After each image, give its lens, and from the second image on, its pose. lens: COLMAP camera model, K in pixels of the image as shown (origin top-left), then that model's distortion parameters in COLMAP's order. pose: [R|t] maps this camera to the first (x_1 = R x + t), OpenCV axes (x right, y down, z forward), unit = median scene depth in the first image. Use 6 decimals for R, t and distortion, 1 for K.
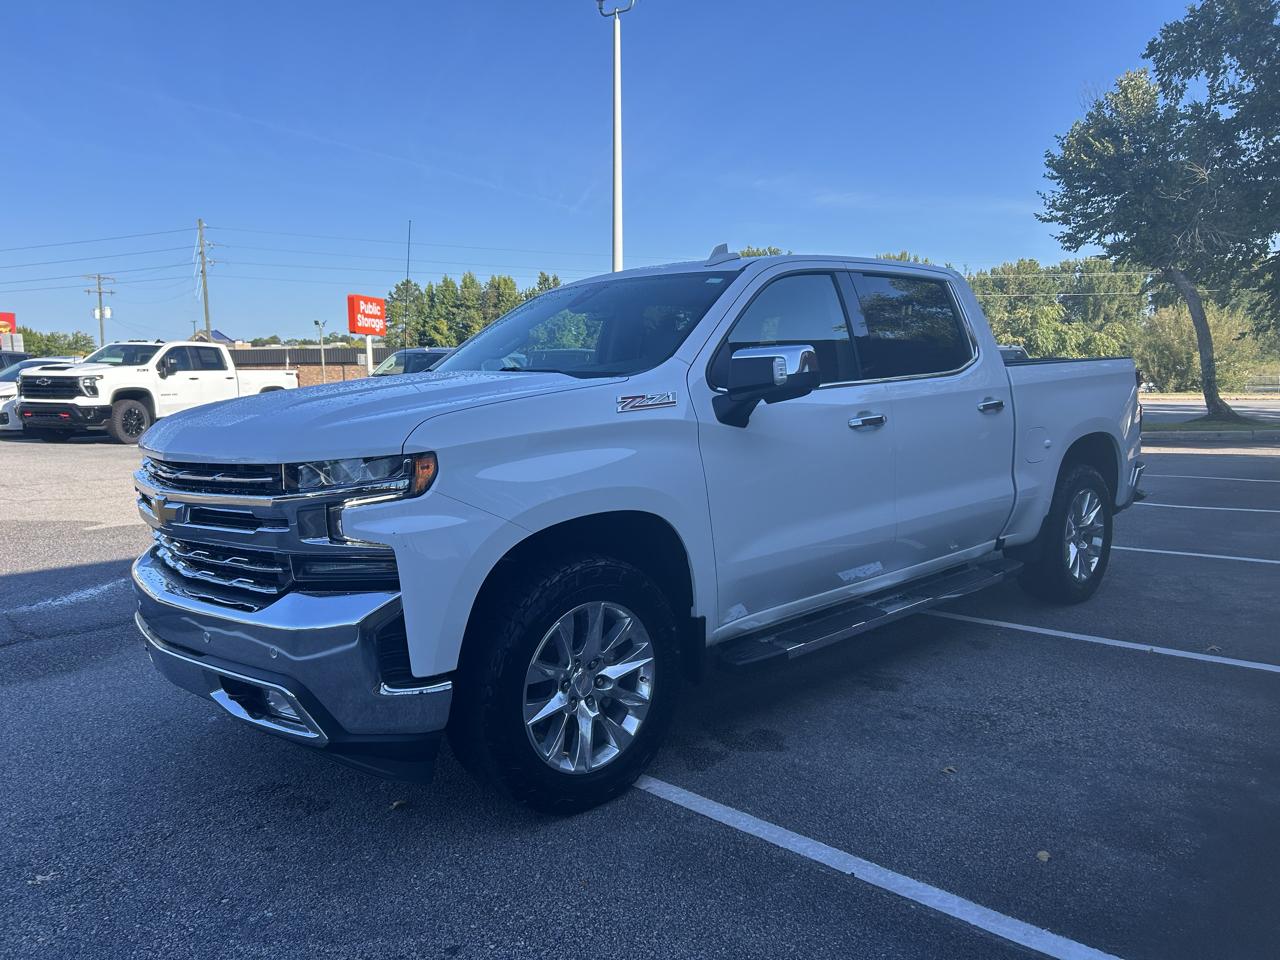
lens RADIAL K [[965.0, 0, 656.0], [0, 965.0, 486.2], [0, 0, 1]] dist [0.039584, -0.046504]
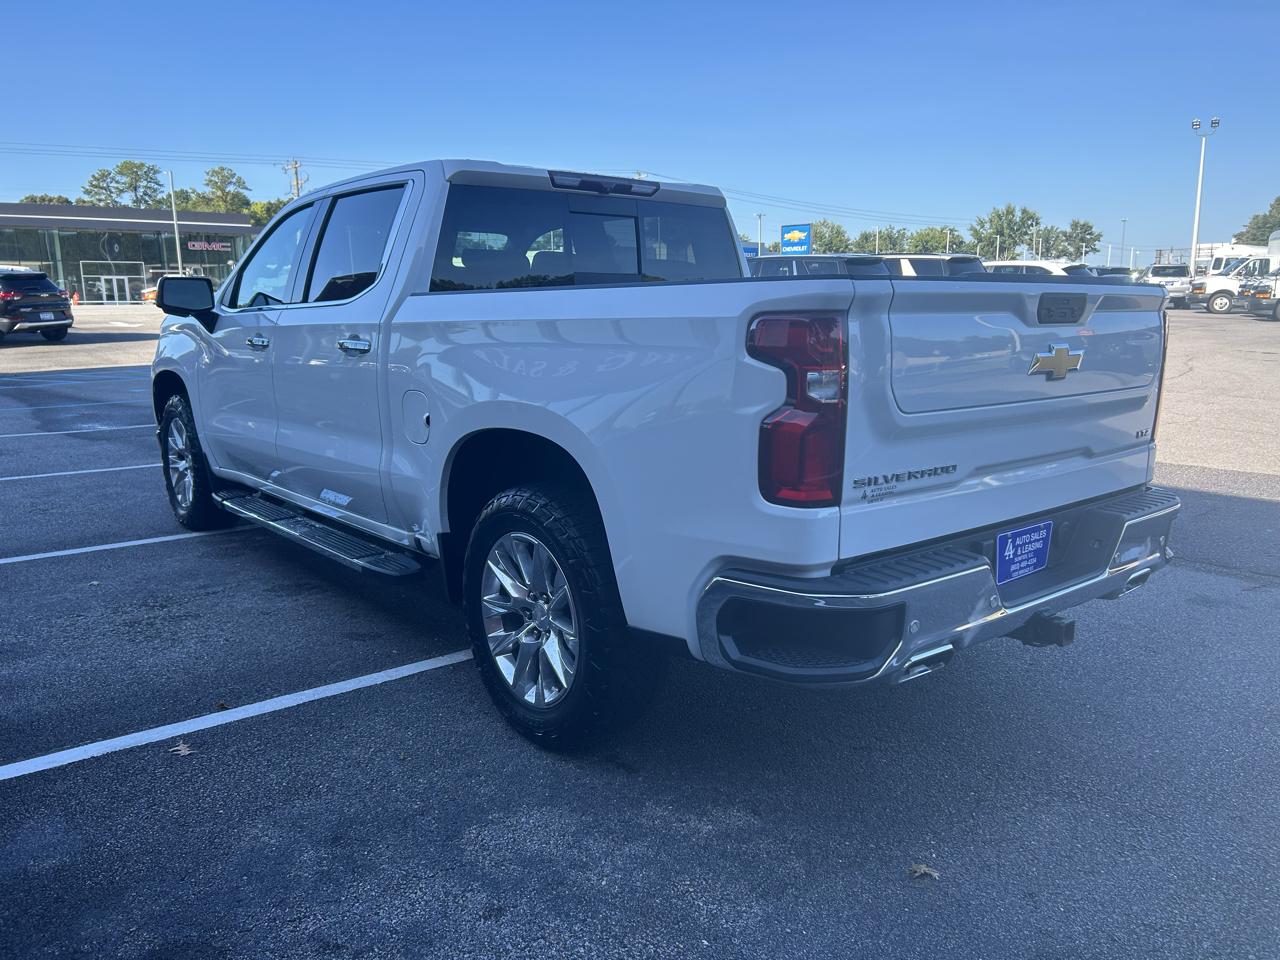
lens RADIAL K [[965.0, 0, 643.7], [0, 965.0, 476.1], [0, 0, 1]] dist [0.039584, -0.046504]
pose [[-0.069900, 0.198726, -0.977559, 0.998891], [-0.111101, 0.972309, 0.205603, -0.150218], [0.991348, 0.122979, -0.045886, 1.147182]]
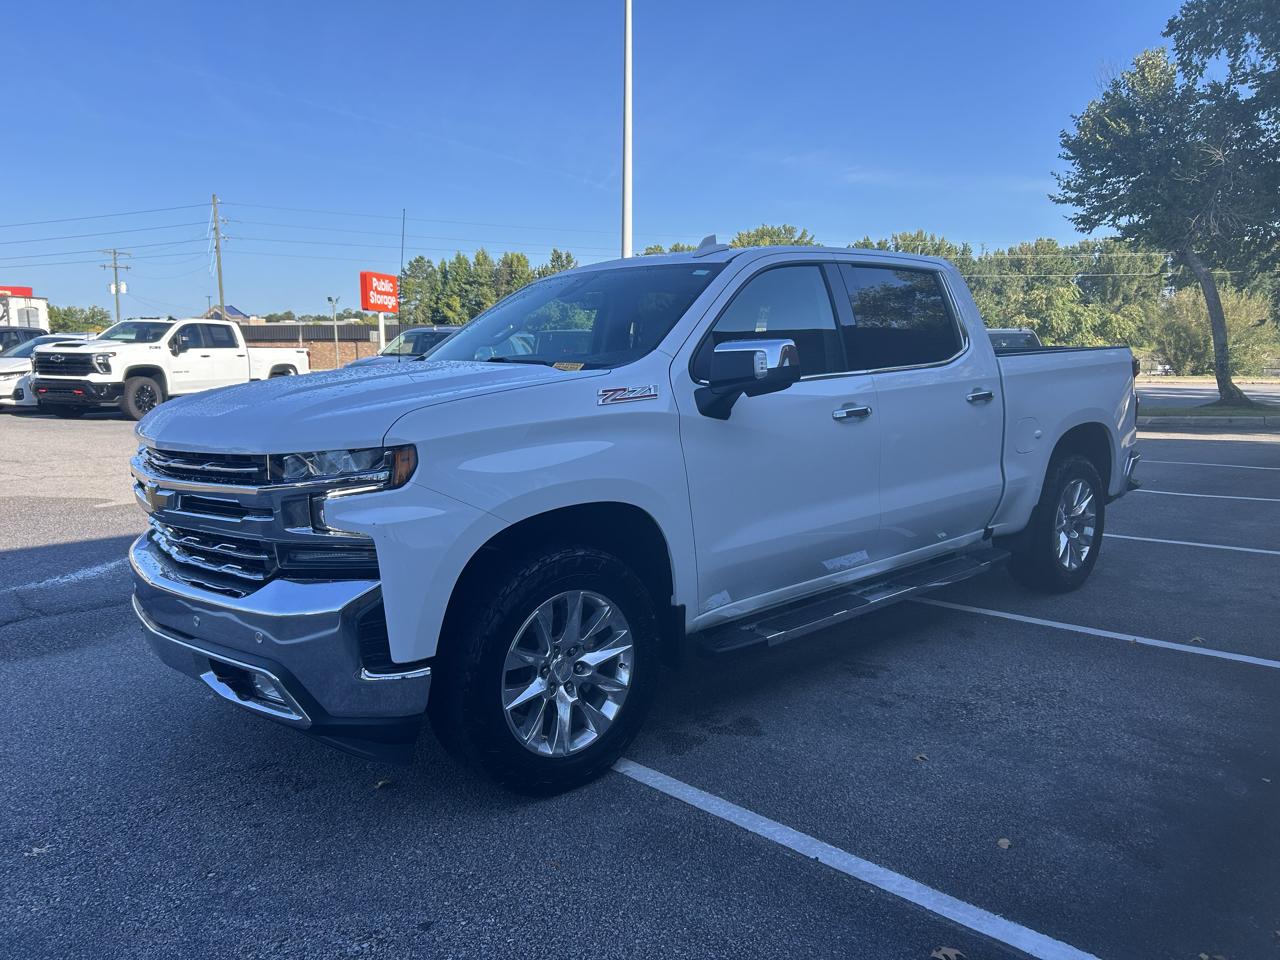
lens RADIAL K [[965.0, 0, 652.5], [0, 965.0, 486.2], [0, 0, 1]] dist [0.039584, -0.046504]
pose [[0.999830, 0.009287, -0.015925, 0.020432], [-0.008933, 0.999715, 0.022154, -0.008311], [0.016126, -0.022008, 0.999628, -0.011758]]
